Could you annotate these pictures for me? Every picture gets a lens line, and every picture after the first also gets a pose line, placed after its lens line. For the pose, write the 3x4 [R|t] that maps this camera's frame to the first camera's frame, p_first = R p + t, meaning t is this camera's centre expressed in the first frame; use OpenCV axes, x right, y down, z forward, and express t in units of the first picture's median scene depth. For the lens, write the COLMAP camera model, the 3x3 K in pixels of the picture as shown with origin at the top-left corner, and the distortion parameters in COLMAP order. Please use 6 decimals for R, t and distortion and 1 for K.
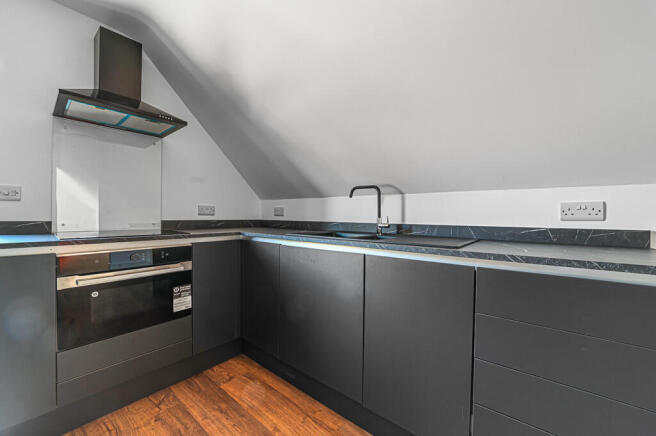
lens RADIAL K [[256.5, 0, 326.8], [0, 256.5, 216.8], [0, 0, 1]] dist [-0.011265, 0.000270]
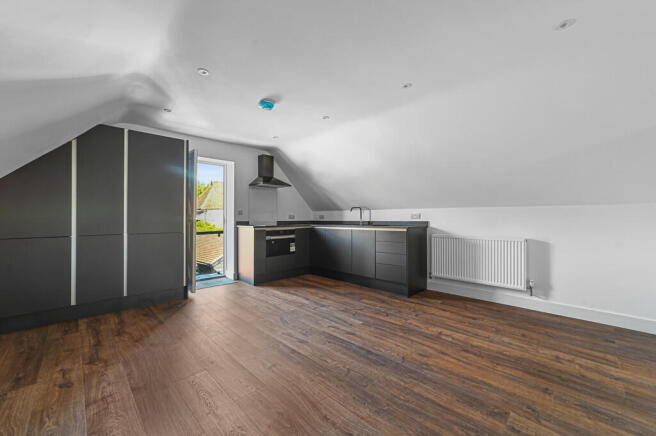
lens RADIAL K [[256.5, 0, 326.8], [0, 256.5, 217.9], [0, 0, 1]] dist [-0.011265, 0.000270]
pose [[0.995896, -0.011137, -0.089821, 0.082040], [0.010262, 0.999895, -0.010203, 0.017647], [0.089925, 0.009240, 0.995906, -1.742704]]
